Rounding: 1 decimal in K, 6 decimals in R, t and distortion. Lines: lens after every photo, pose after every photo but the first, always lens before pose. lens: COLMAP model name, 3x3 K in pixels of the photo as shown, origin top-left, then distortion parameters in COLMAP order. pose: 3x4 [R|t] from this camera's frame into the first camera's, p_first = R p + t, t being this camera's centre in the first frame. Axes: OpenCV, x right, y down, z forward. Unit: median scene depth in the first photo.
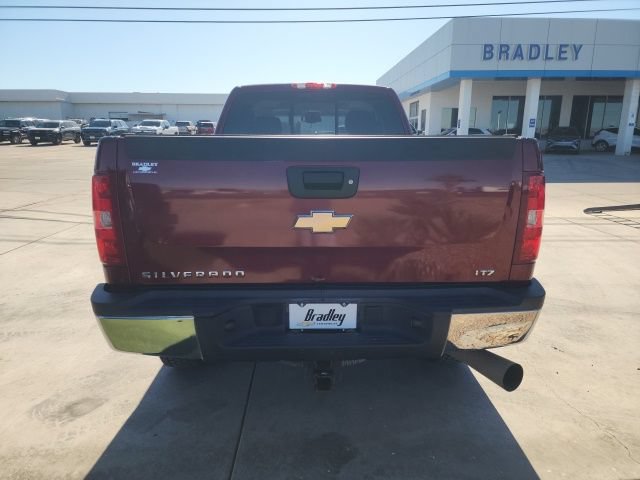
lens RADIAL K [[436.3, 0, 321.2], [0, 436.3, 241.8], [0, 0, 1]] dist [0.042214, -0.026294]
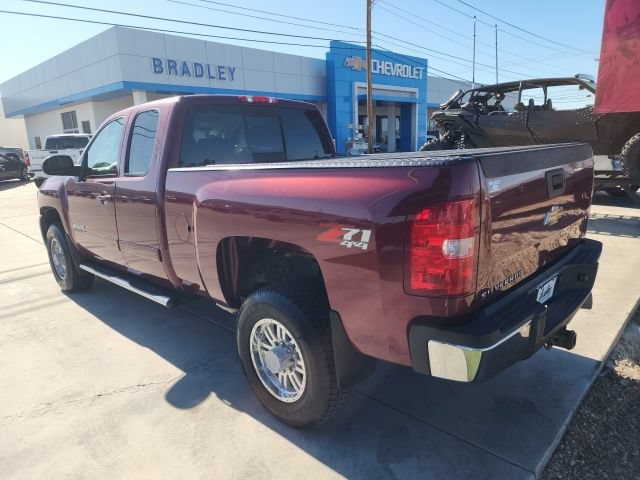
lens RADIAL K [[436.3, 0, 318.5], [0, 436.3, 245.0], [0, 0, 1]] dist [0.042214, -0.026294]
pose [[0.714103, -0.185705, 0.674959, -0.116835], [0.198386, 0.978330, 0.059282, -0.014808], [-0.671342, 0.091569, 0.735470, 0.046305]]
